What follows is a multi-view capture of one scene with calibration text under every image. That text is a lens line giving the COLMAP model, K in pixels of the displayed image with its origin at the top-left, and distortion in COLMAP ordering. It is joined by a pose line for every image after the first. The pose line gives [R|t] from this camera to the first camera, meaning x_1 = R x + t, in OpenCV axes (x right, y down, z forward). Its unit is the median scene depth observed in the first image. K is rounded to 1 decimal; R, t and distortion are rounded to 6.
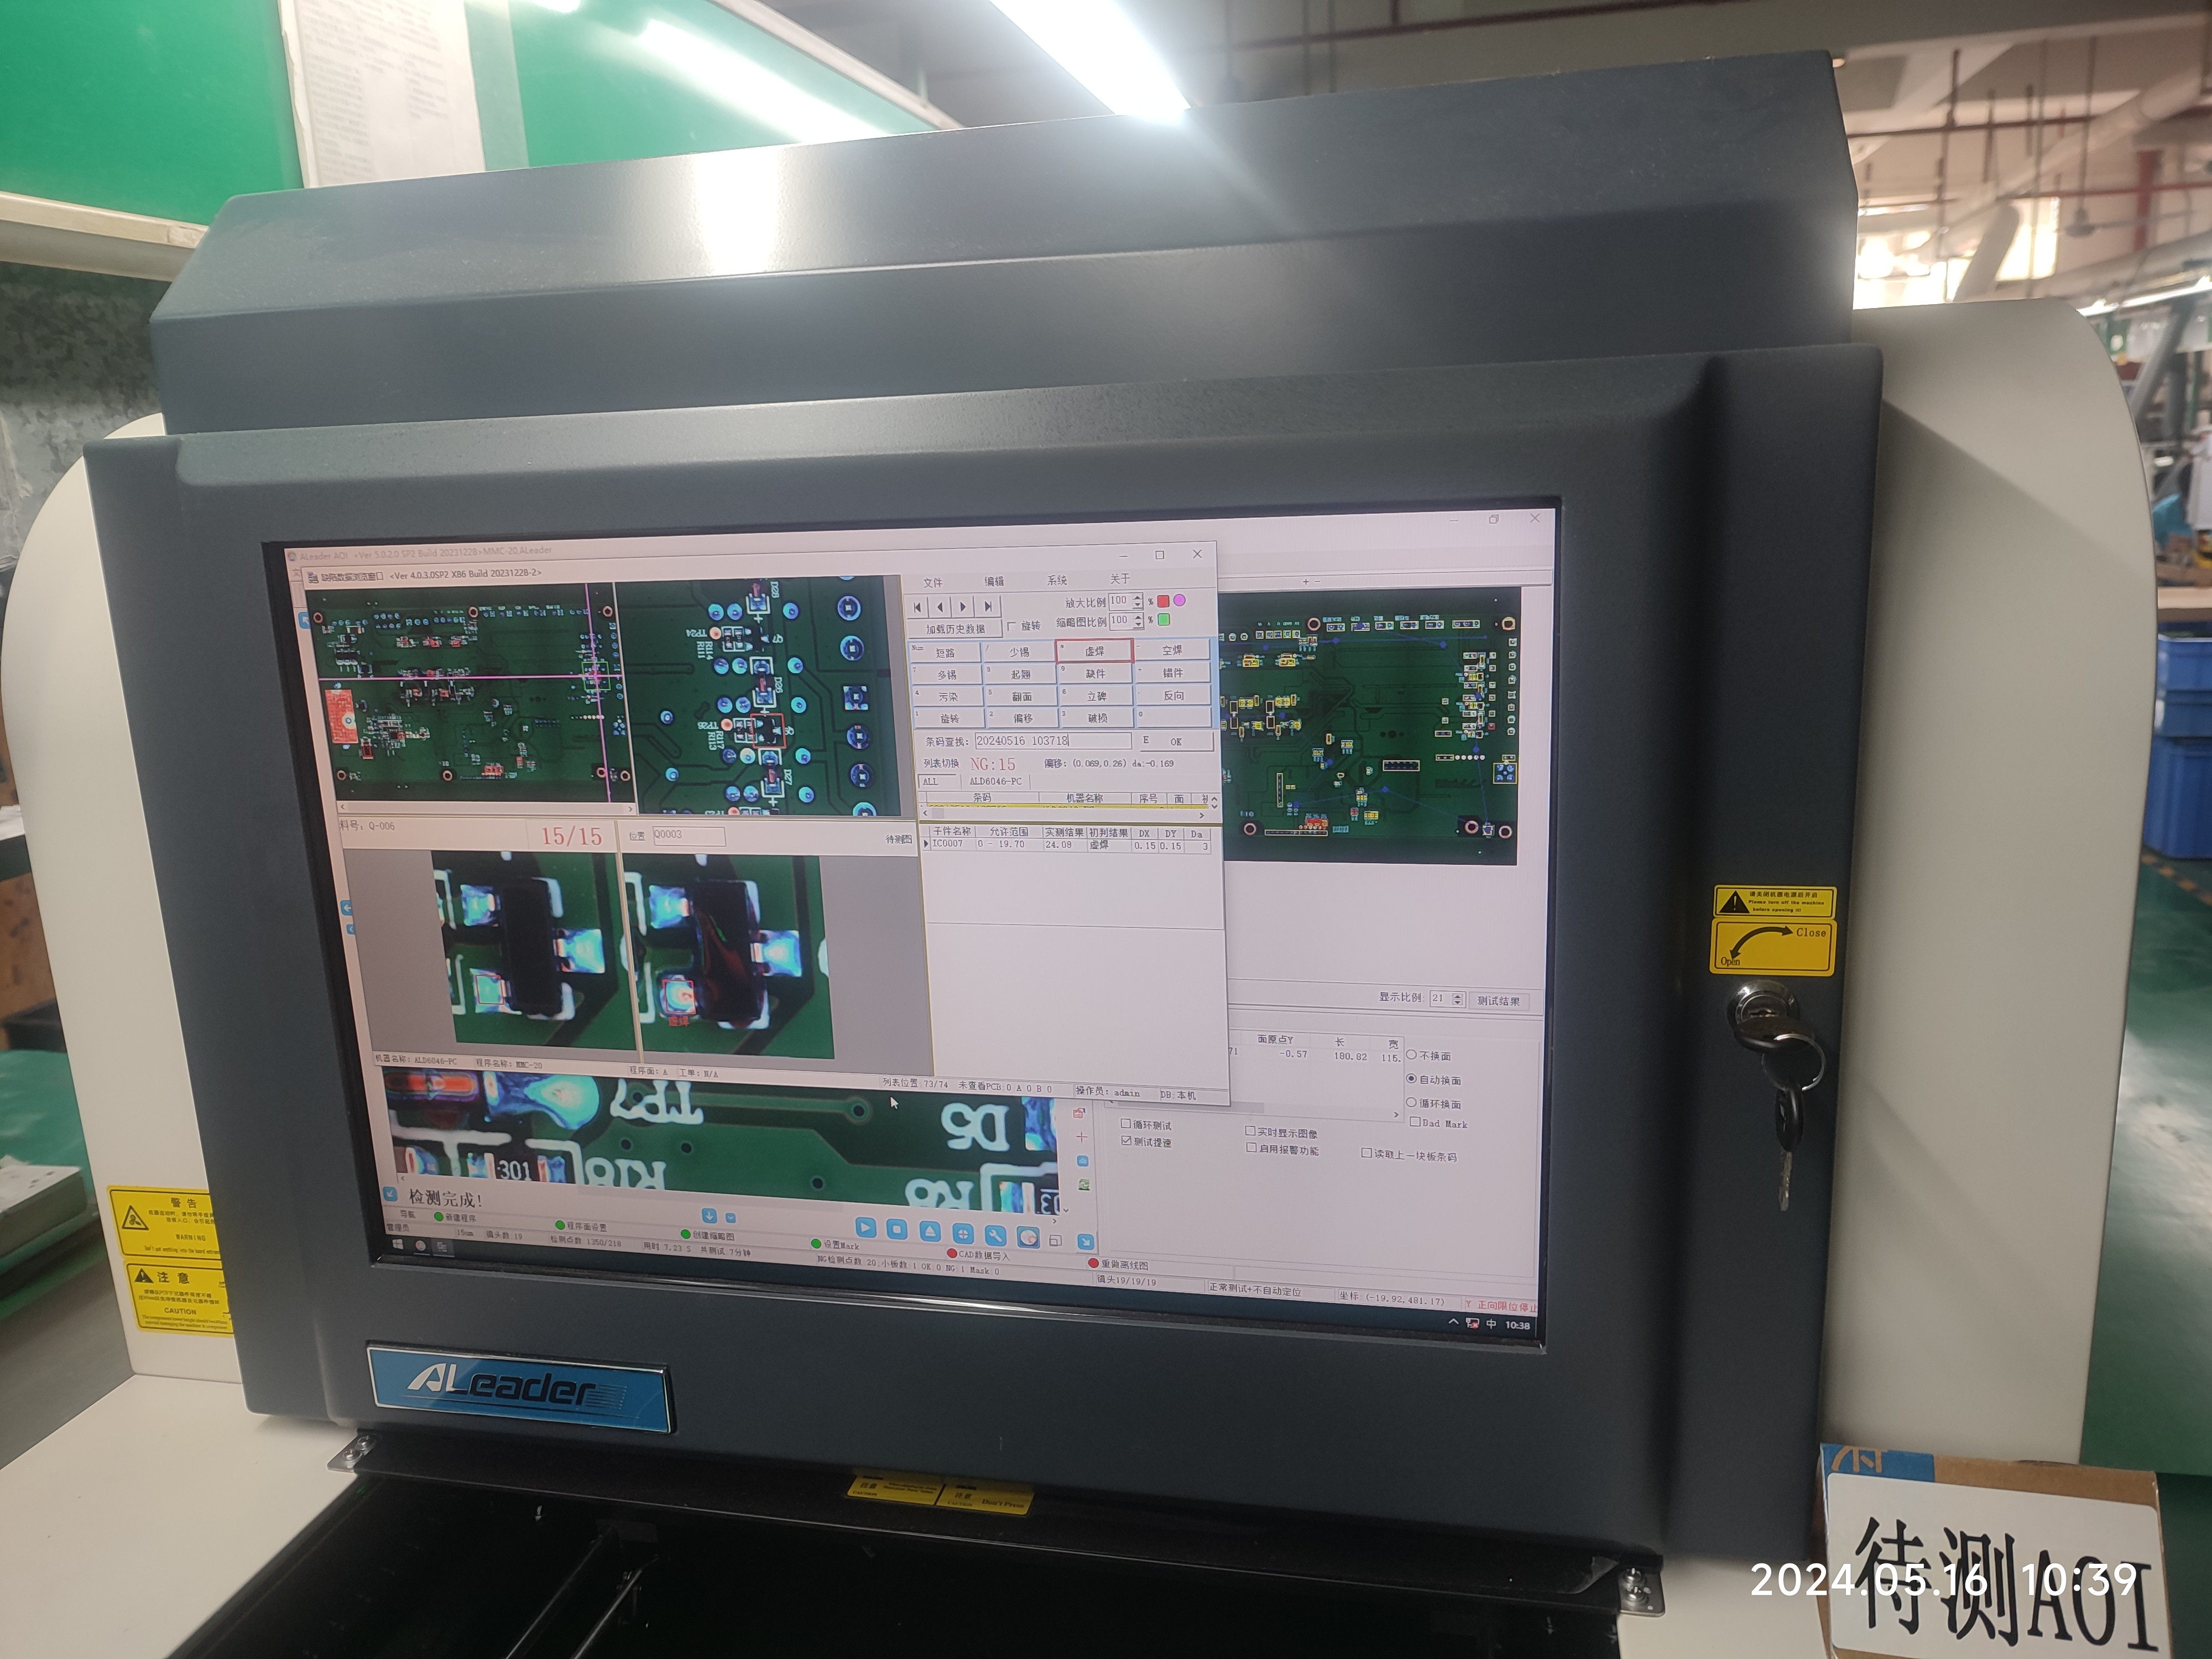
lens RADIAL K [[1668.0, 0, 1097.2], [0, 1668.0, 819.9], [0, 0, 1]] dist [0.003406, -0.004932]
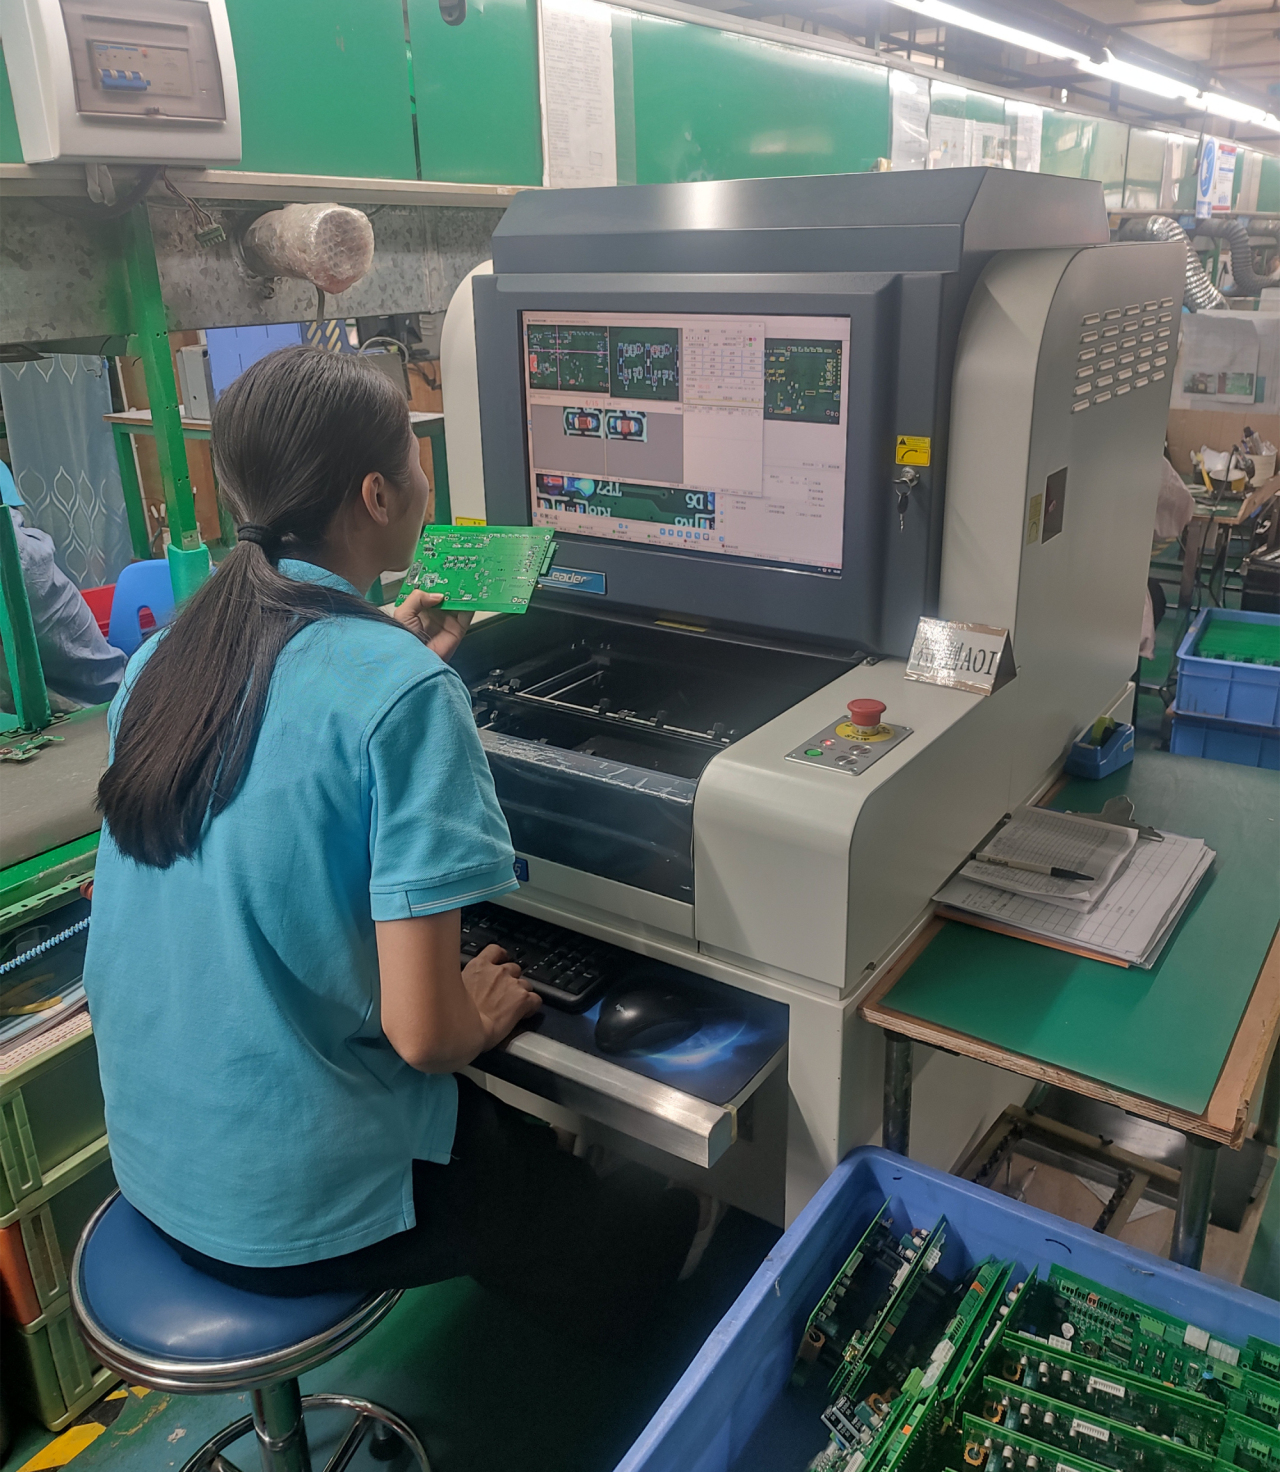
lens RADIAL K [[1255.8, 0, 647.8], [0, 1255.8, 734.0], [0, 0, 1]] dist [0.019392, -0.007252]
pose [[0.933426, 0.155112, -0.323506, 0.728268], [-0.101194, 0.978924, 0.177388, 0.204618], [0.344203, -0.132842, 0.929450, -1.435746]]
